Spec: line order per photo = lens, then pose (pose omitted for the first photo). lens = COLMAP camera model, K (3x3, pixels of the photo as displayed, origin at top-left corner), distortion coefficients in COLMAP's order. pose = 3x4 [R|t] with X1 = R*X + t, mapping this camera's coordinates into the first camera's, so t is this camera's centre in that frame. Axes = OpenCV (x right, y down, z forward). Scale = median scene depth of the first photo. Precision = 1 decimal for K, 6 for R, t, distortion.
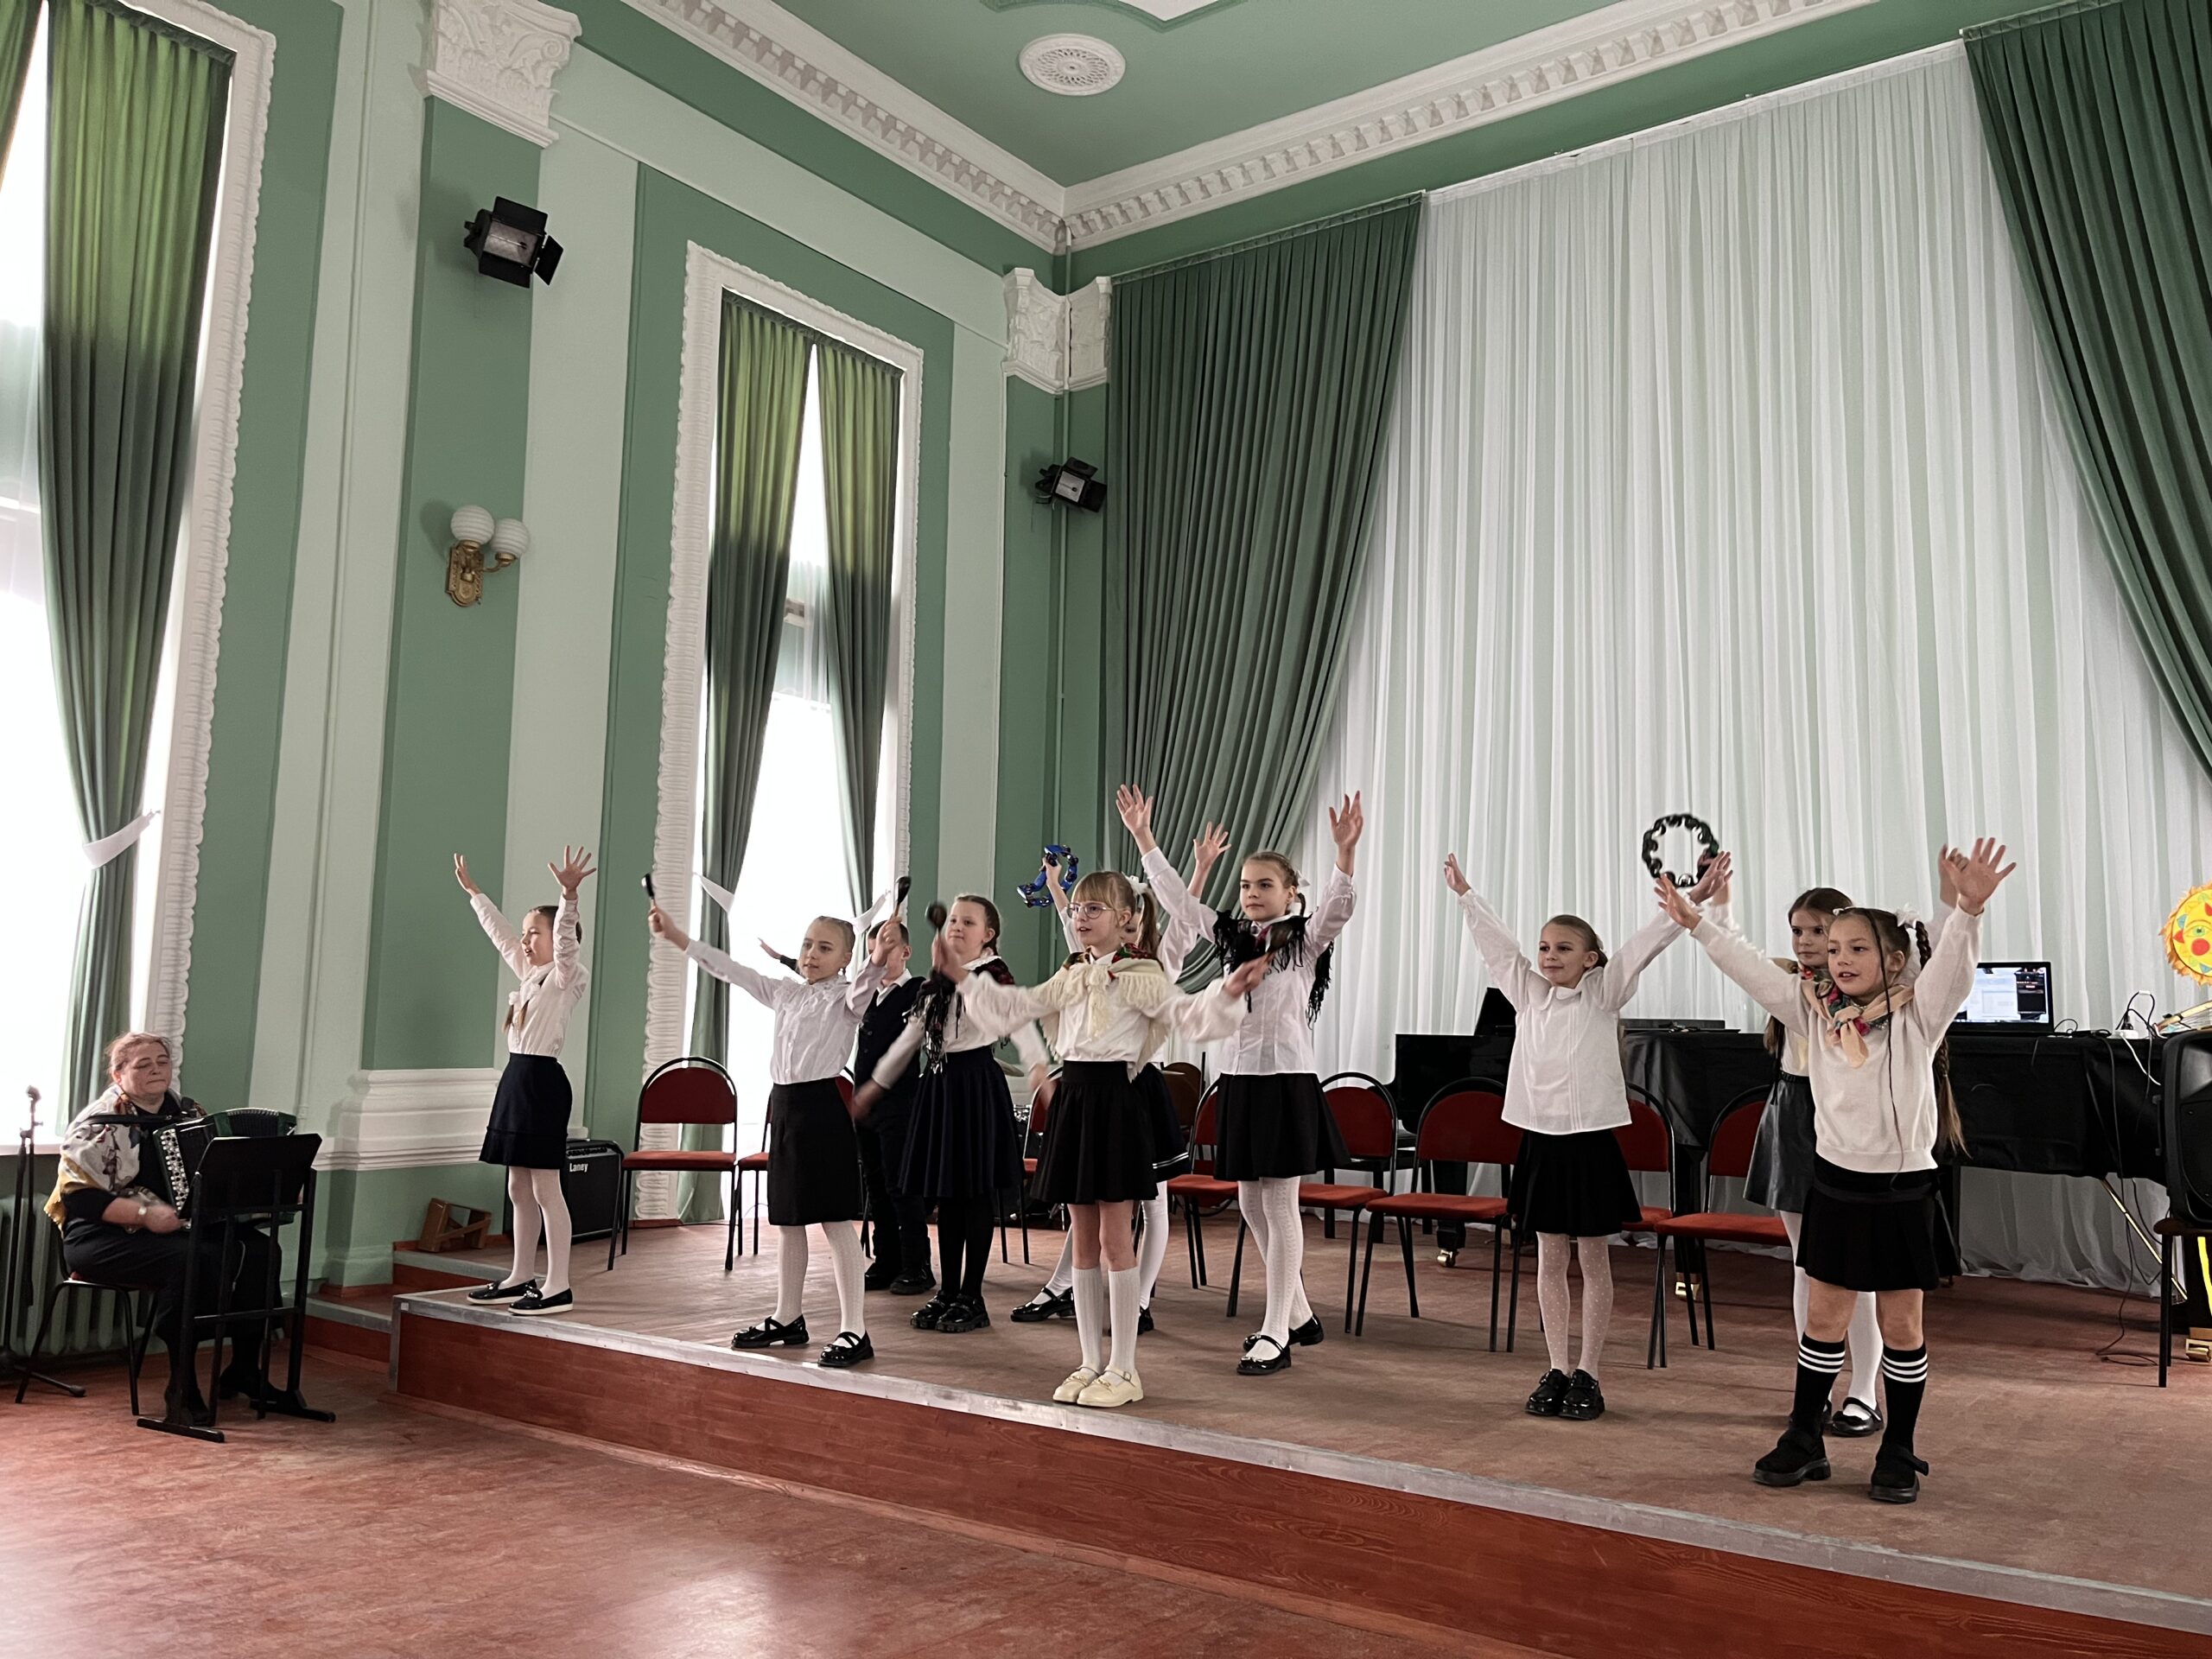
lens RADIAL K [[1655.7, 0, 1126.7], [0, 1655.7, 836.6], [0, 0, 1]] dist [0.066017, -0.112678]
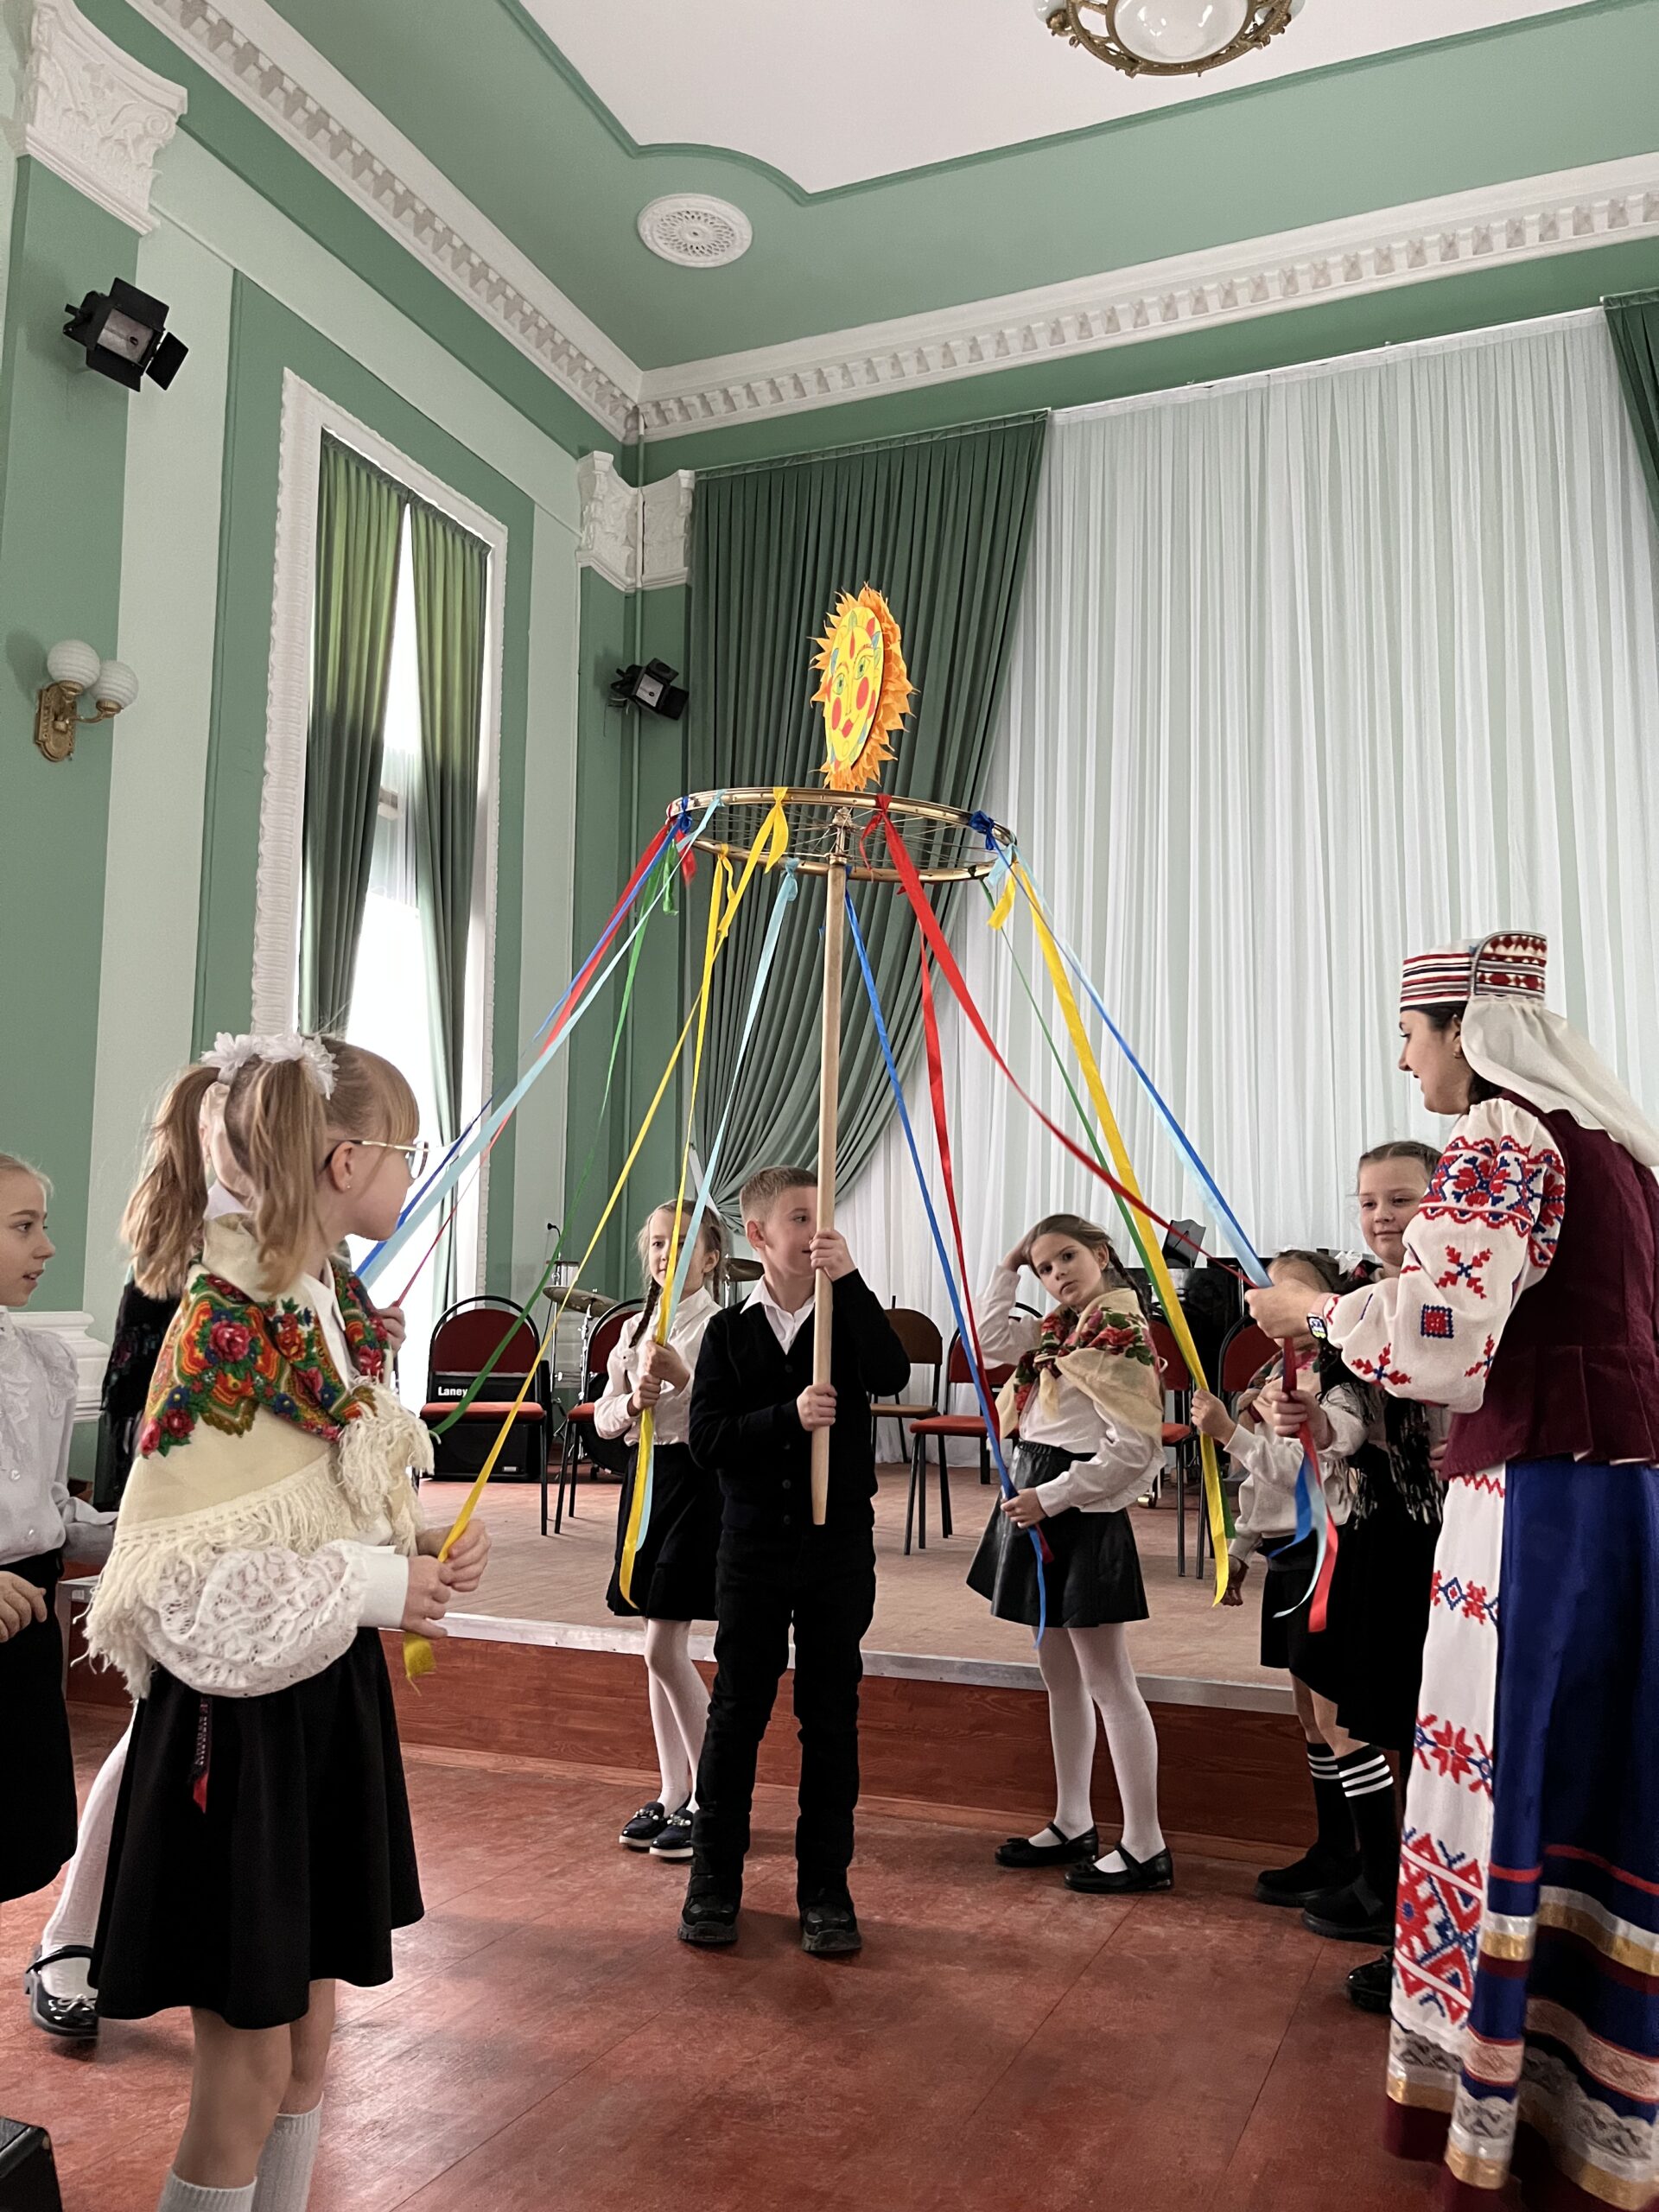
lens RADIAL K [[1655.7, 0, 829.5], [0, 1655.7, 1106.0], [0, 0, 1]] dist [0.066017, -0.112678]
pose [[0.976087, 0.017420, 0.216683, -0.166583], [-0.018420, 0.999827, 0.002596, 0.021802], [-0.216601, -0.006525, 0.976239, 0.081276]]
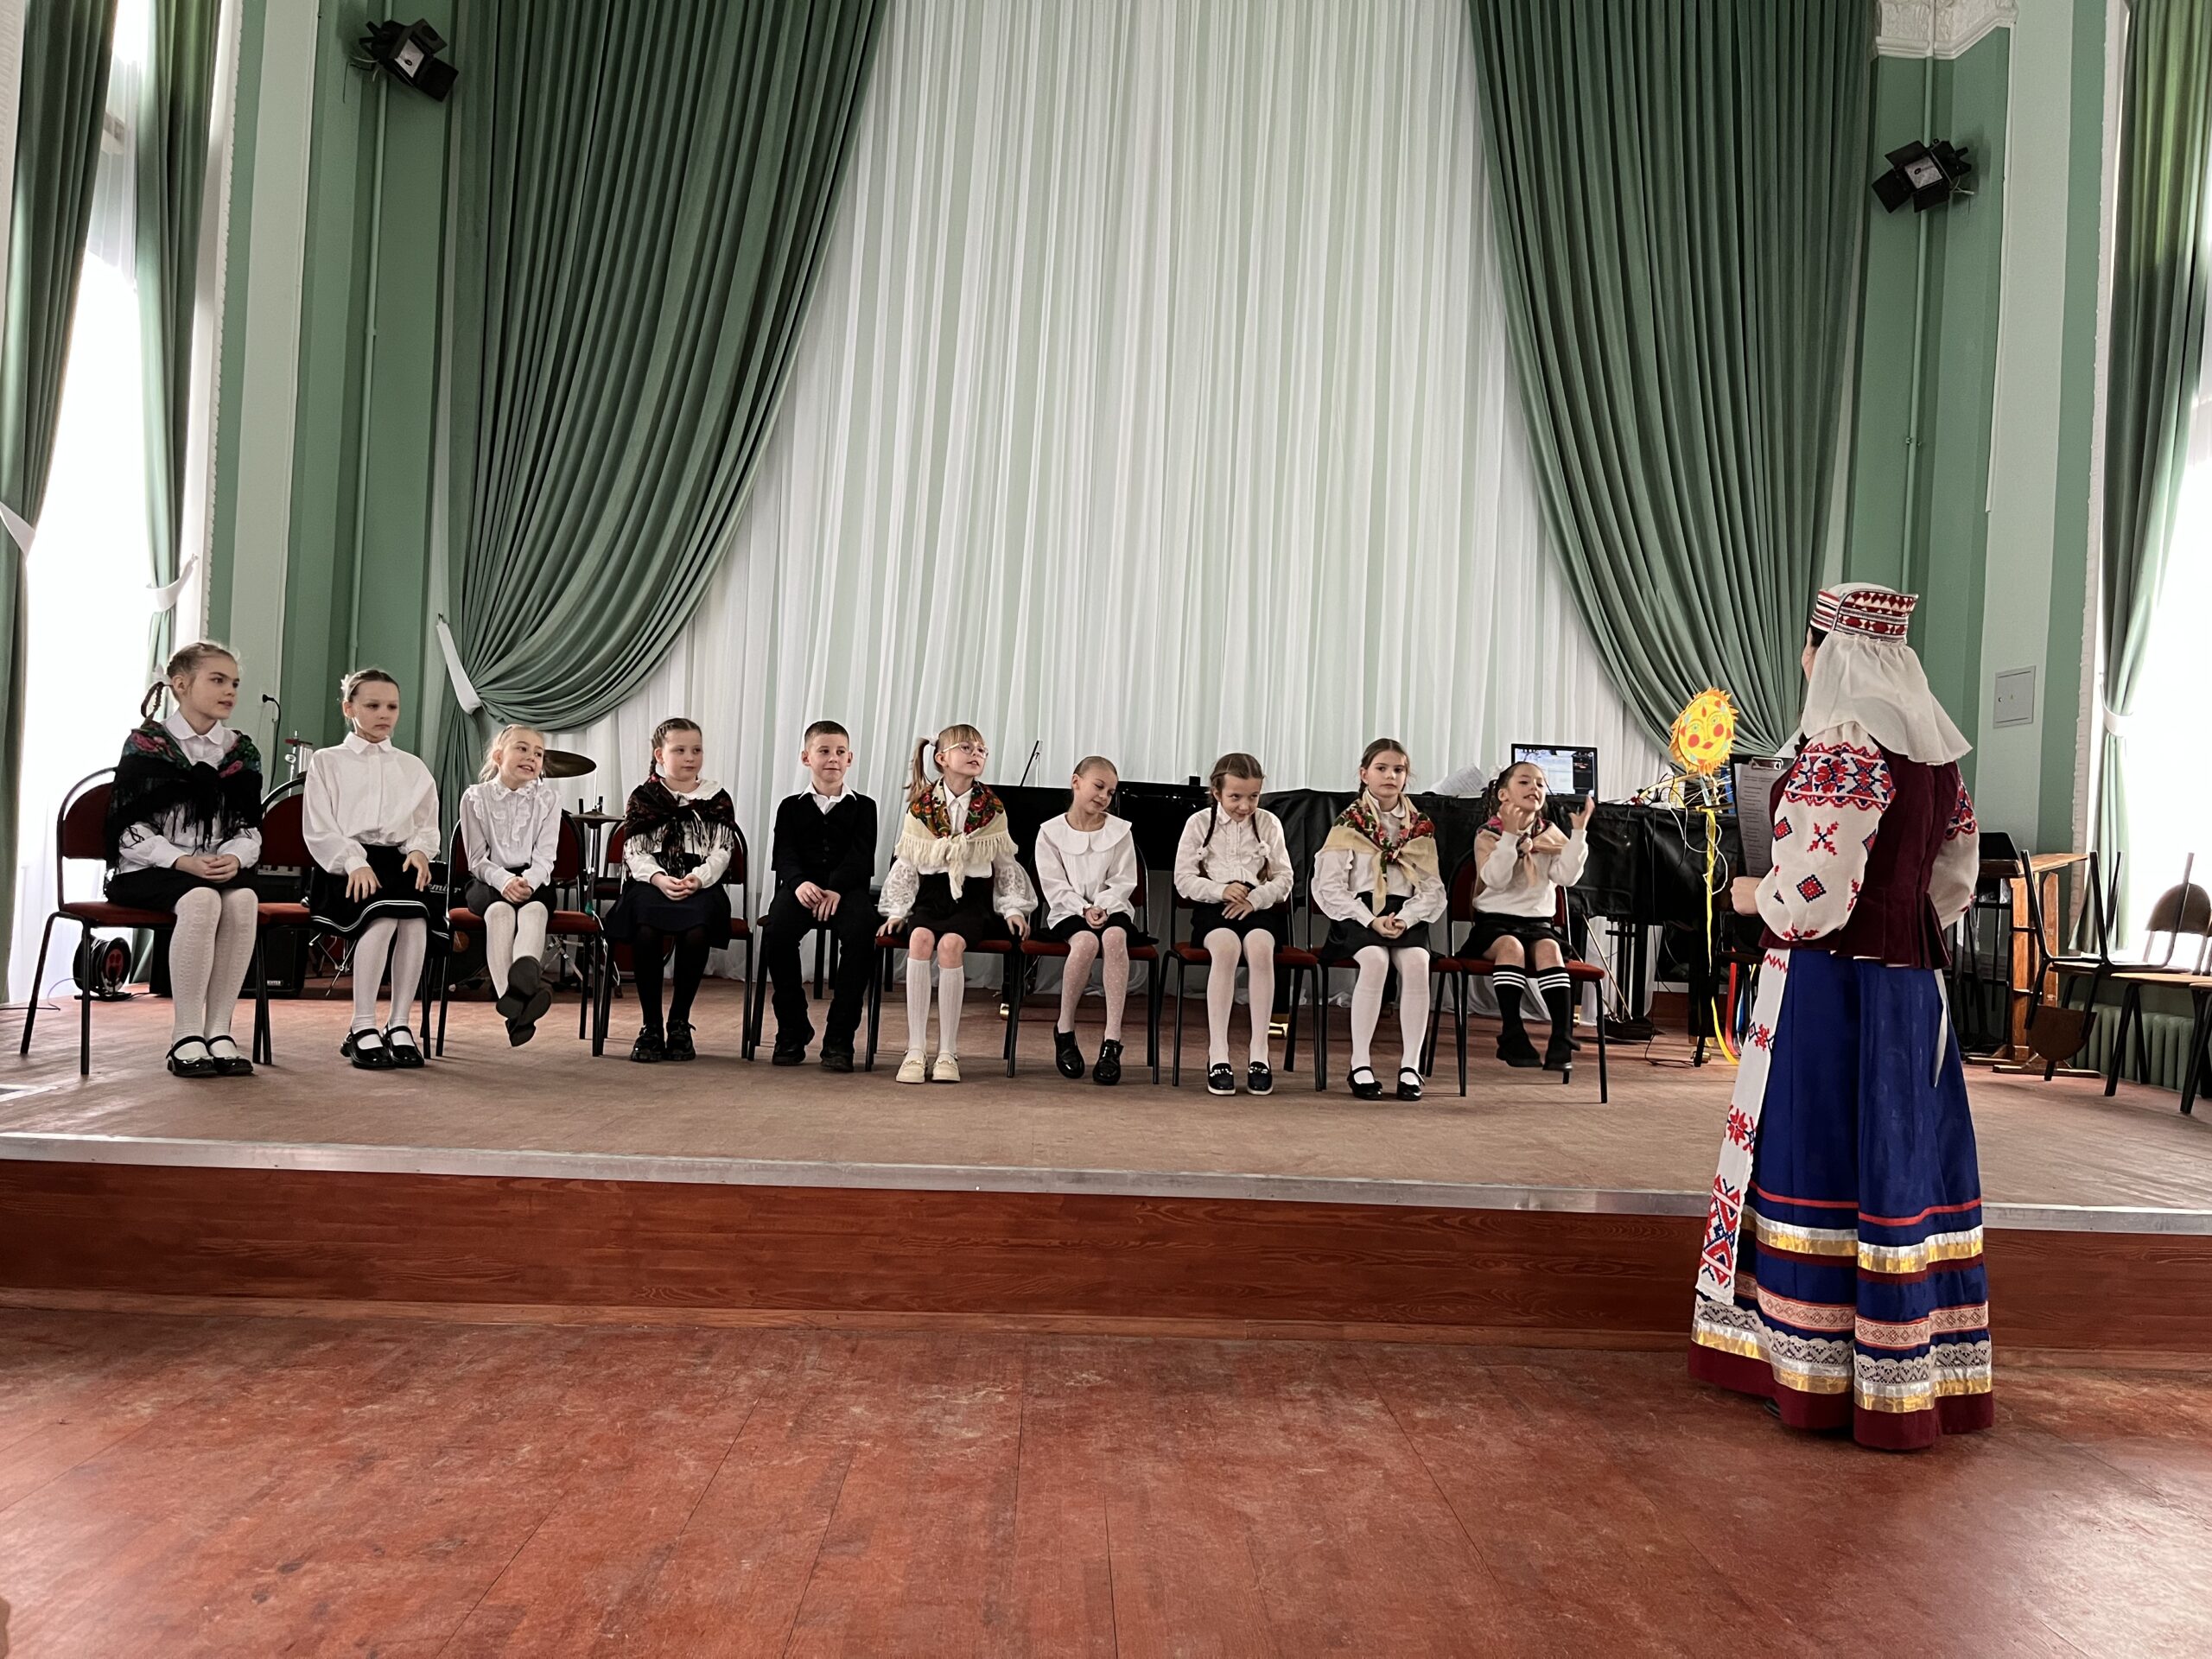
lens RADIAL K [[1666.8, 0, 1106.0], [0, 1666.8, 829.5], [0, 0, 1]] dist [0.048166, -0.062925]
pose [[0.791234, 0.027145, 0.610911, -0.299348], [-0.108129, 0.989483, 0.096078, 0.039276], [-0.601878, -0.142077, 0.785848, 0.175610]]
